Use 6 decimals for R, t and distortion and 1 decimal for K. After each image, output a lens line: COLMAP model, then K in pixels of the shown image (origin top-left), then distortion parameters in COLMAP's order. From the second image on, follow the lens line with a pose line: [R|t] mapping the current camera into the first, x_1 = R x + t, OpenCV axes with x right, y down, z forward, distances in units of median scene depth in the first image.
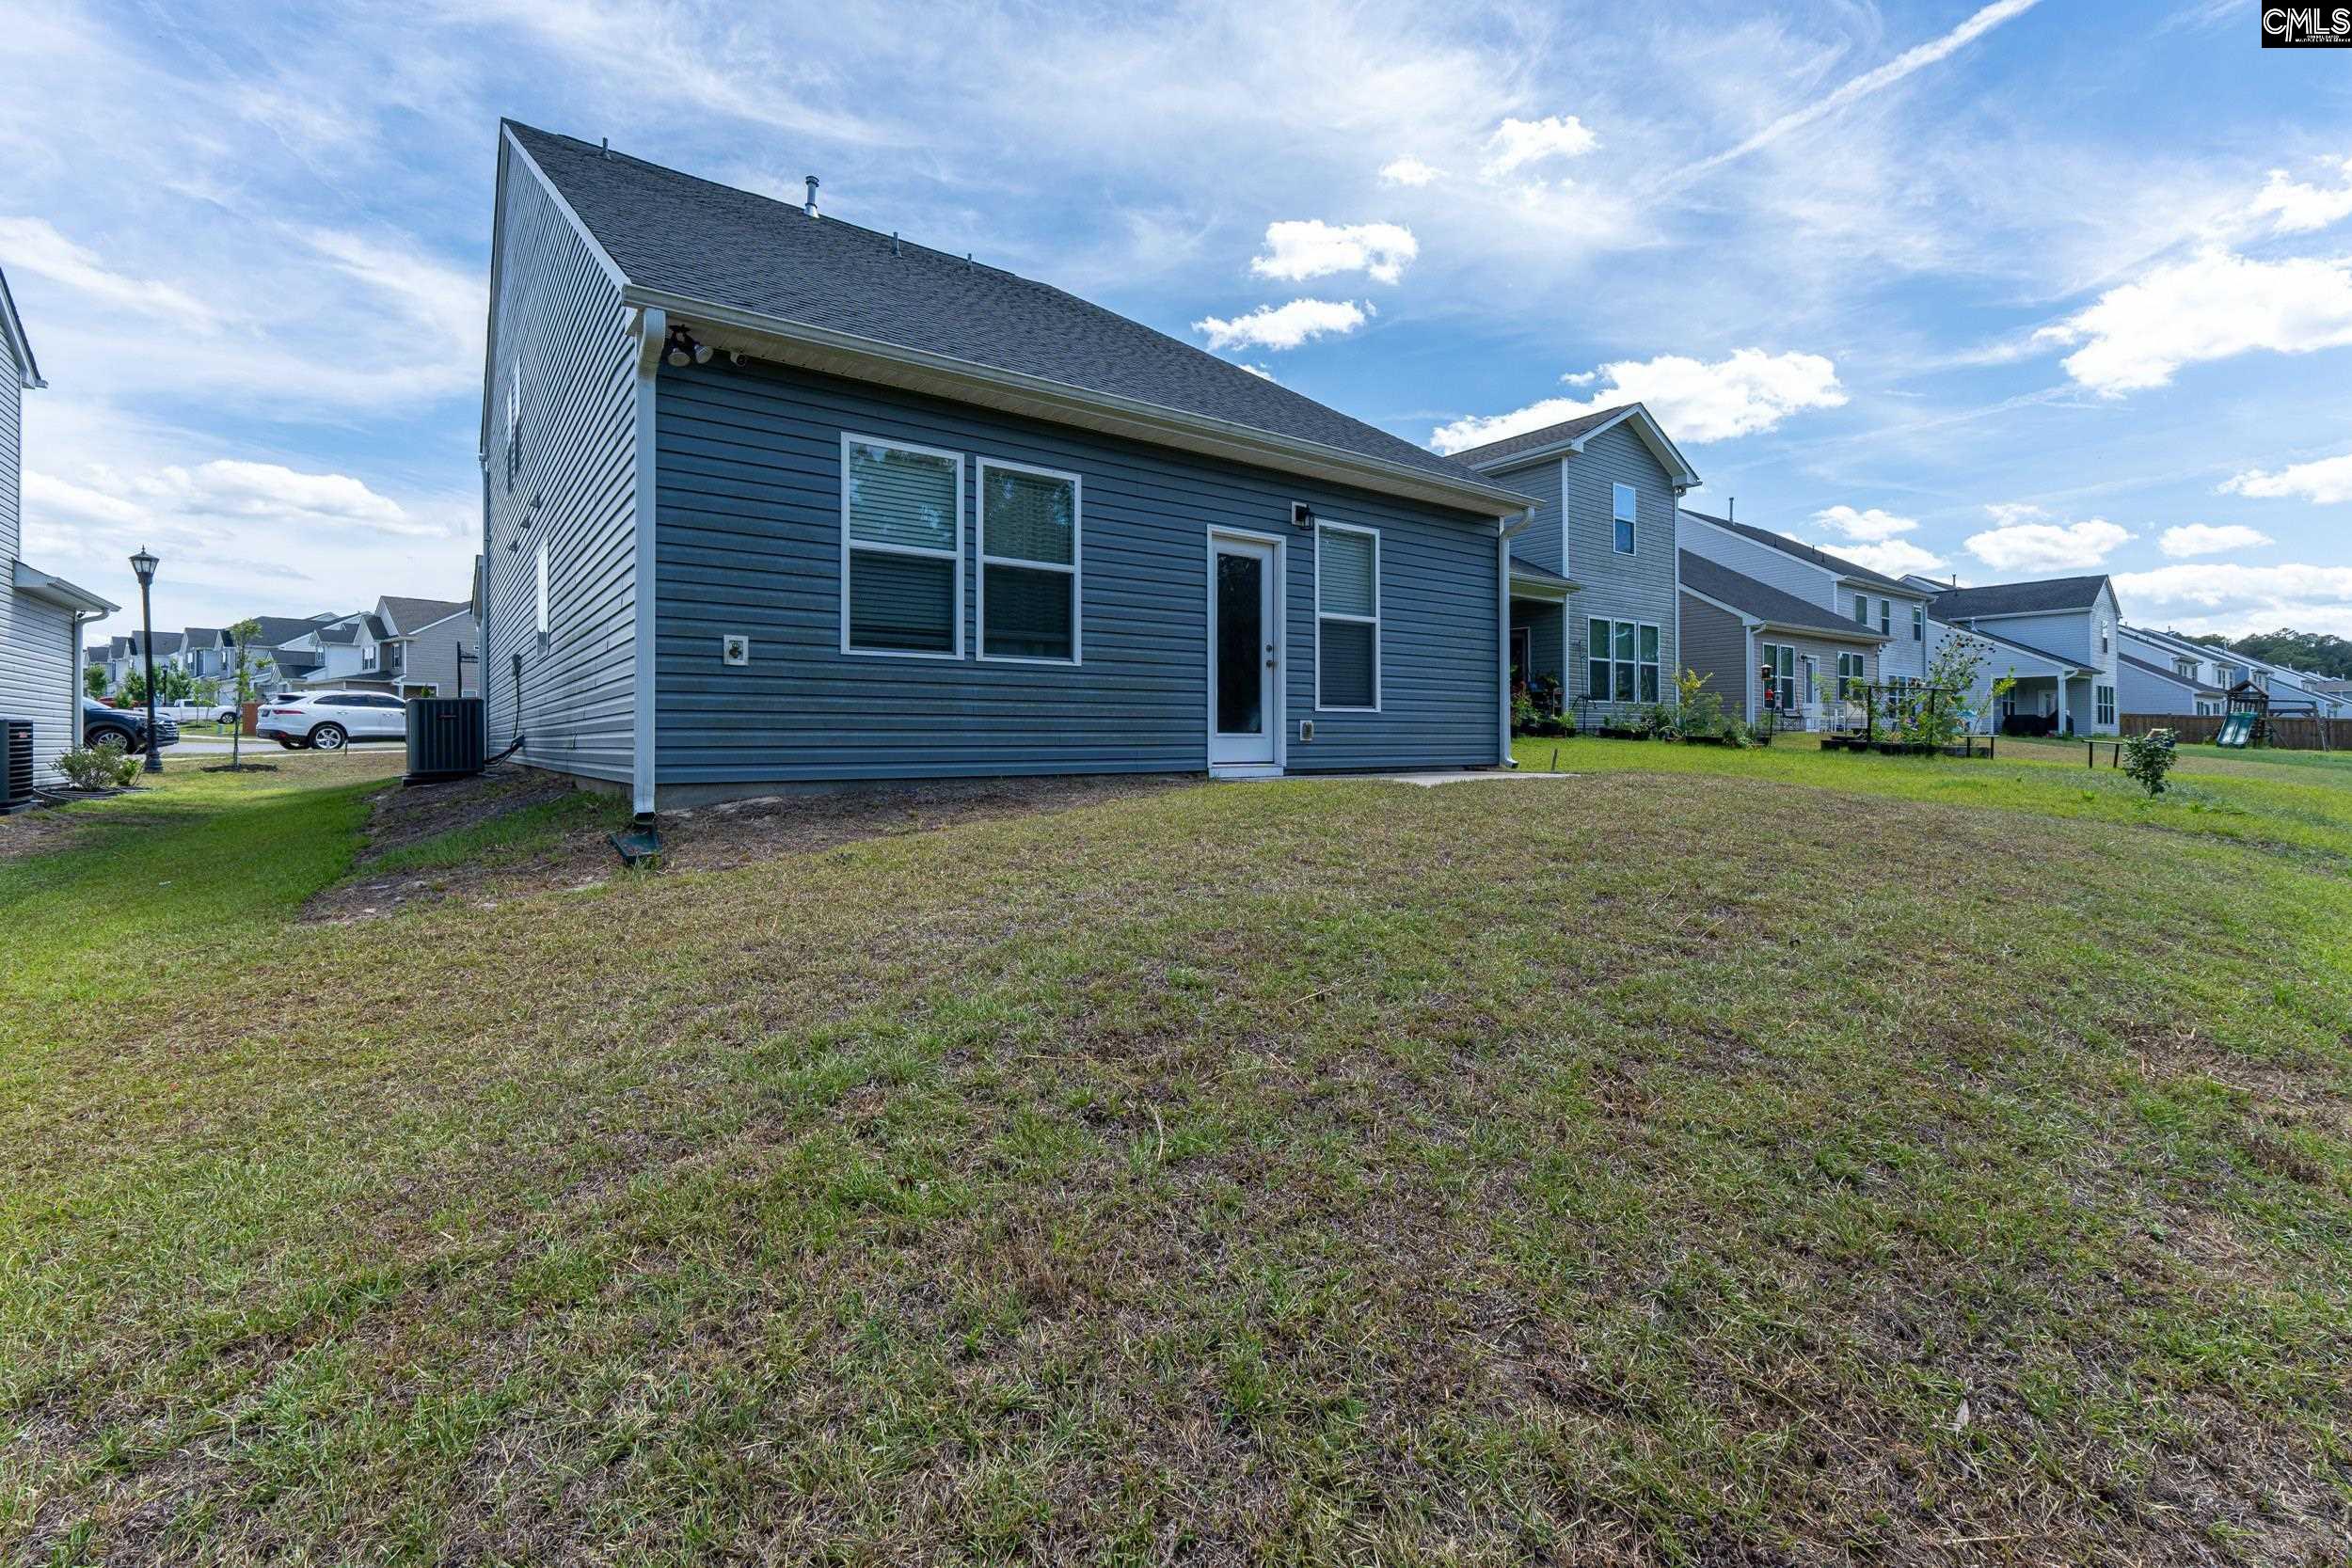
lens RADIAL K [[1016.6, 0, 1169.2], [0, 1016.6, 751.6], [0, 0, 1]] dist [0.003897, 0.000378]
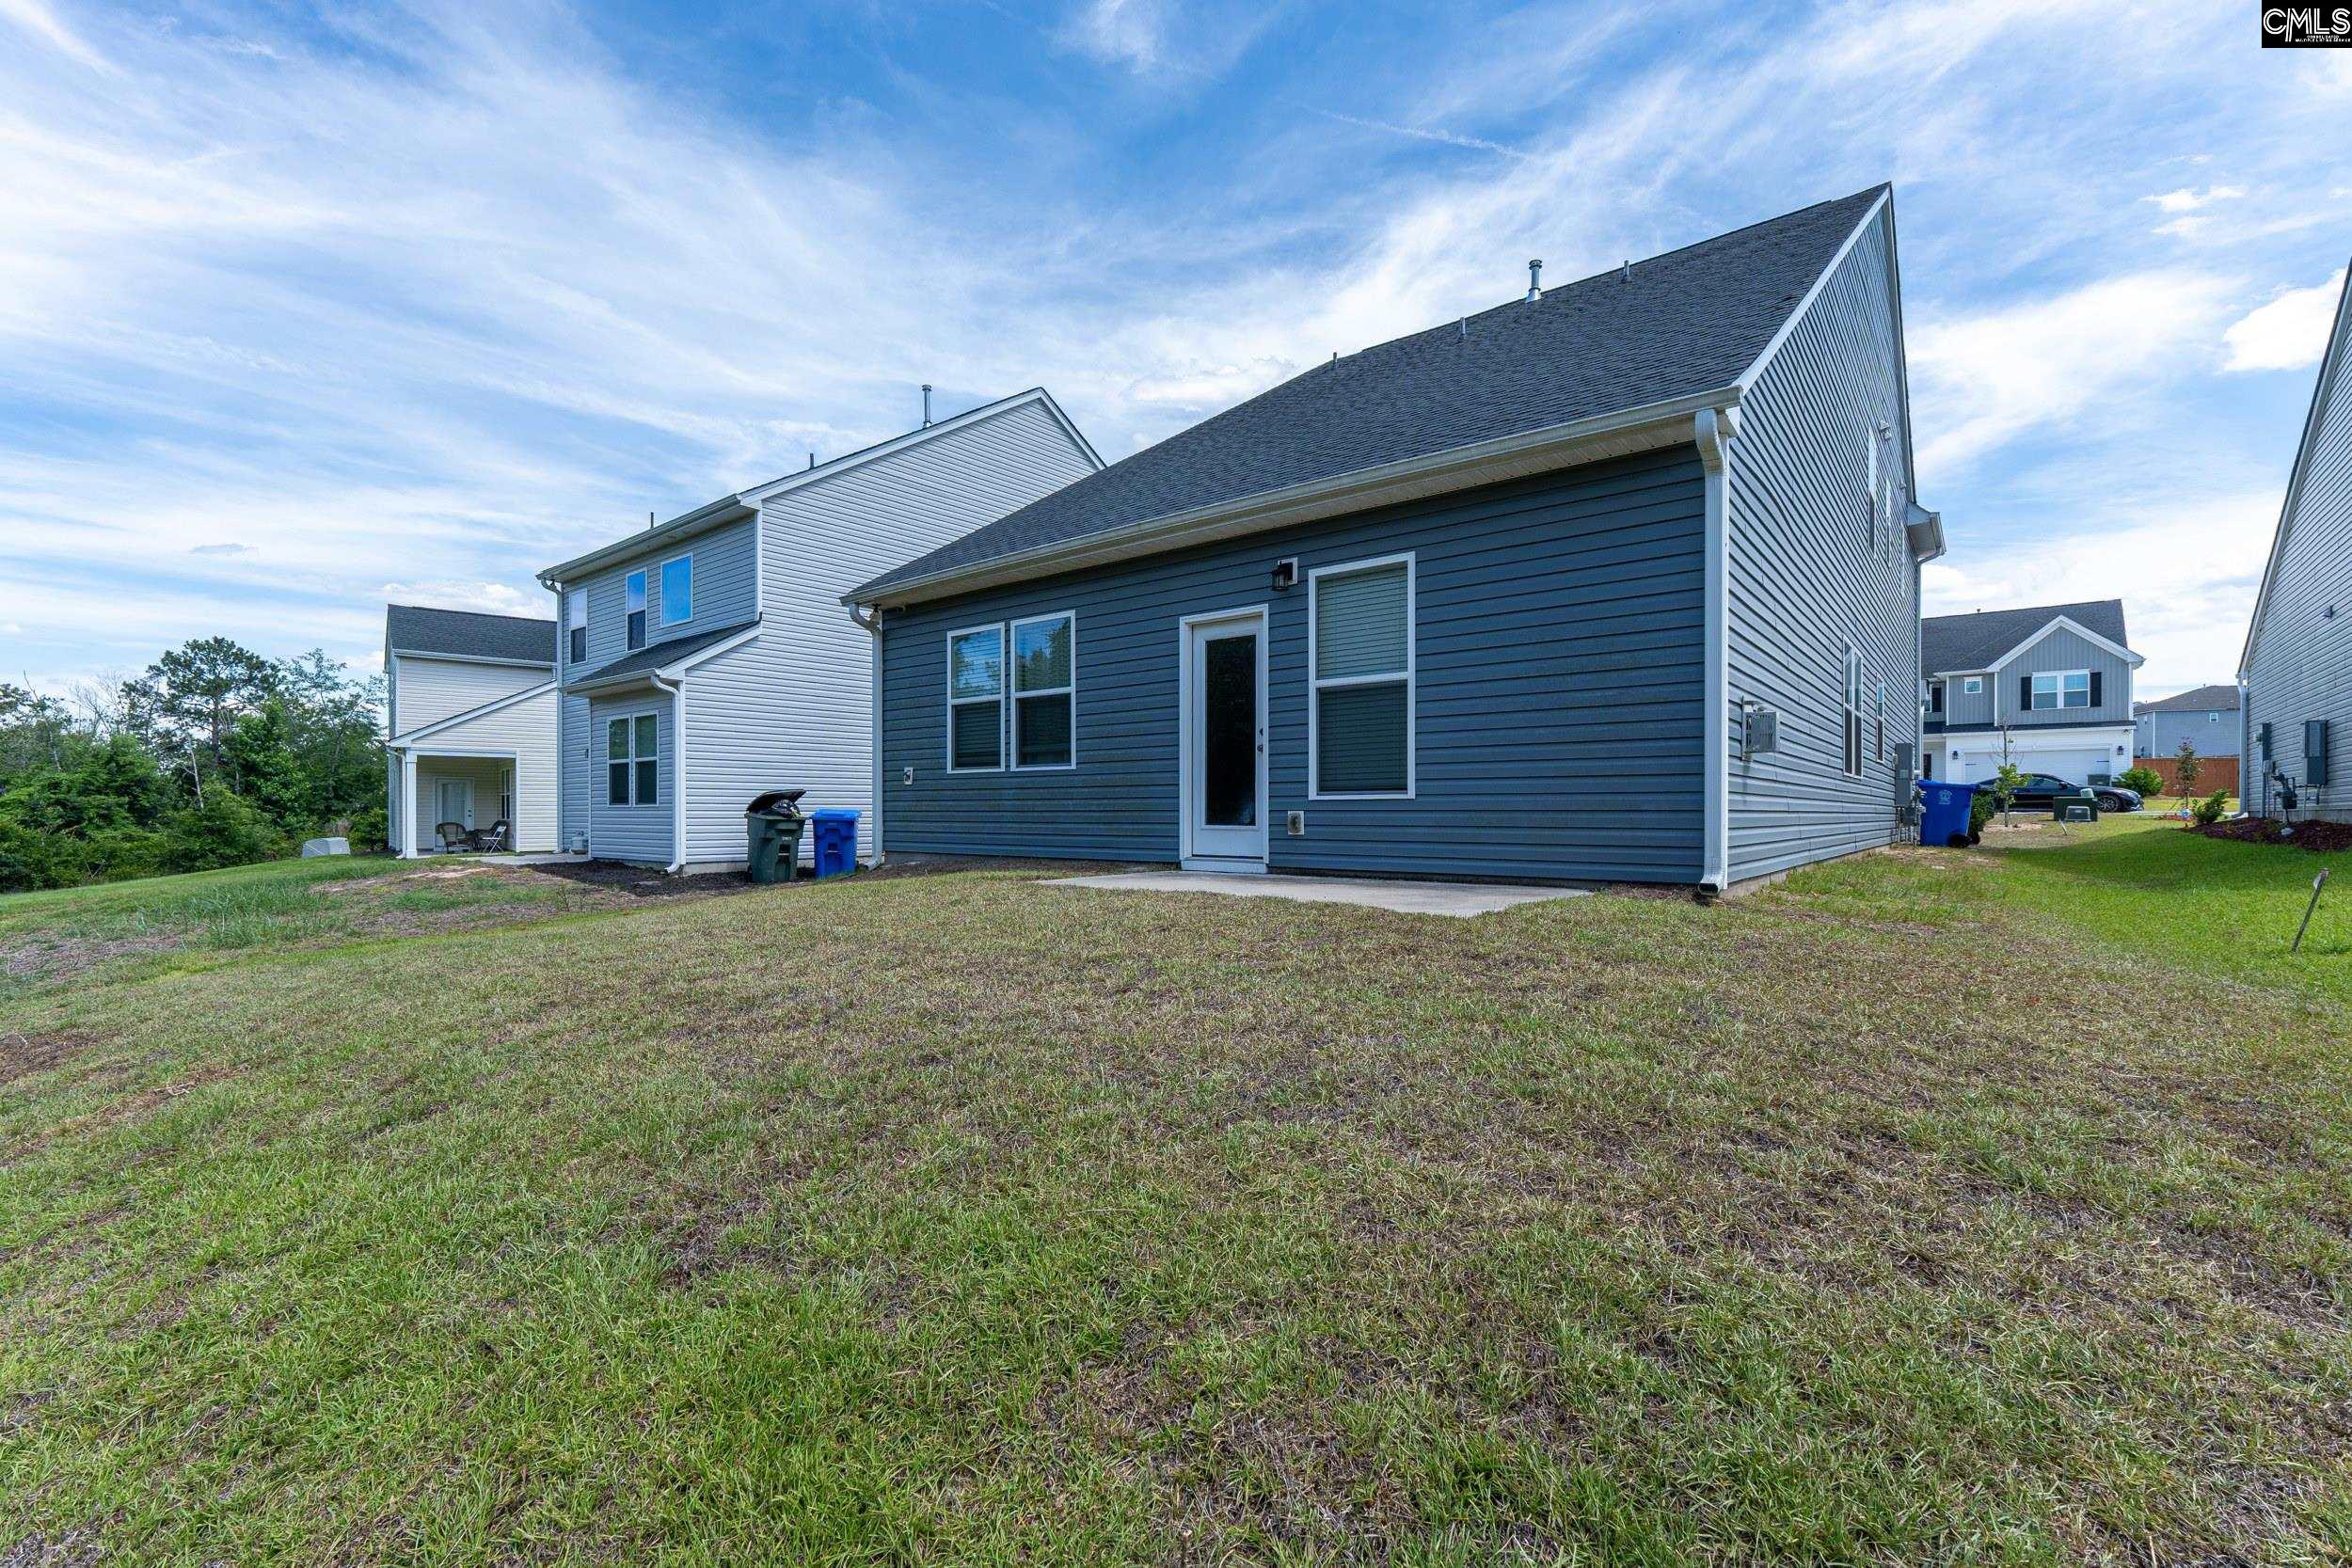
lens RADIAL K [[1013.6, 0, 1176.0], [0, 1013.6, 784.0], [0, 0, 1]] dist [0.002029, 0.000097]
pose [[0.256760, -0.016294, -0.966338, 1.107342], [0.000479, 0.999860, -0.016732, -0.046516], [0.966475, 0.003833, 0.256731, 0.813929]]
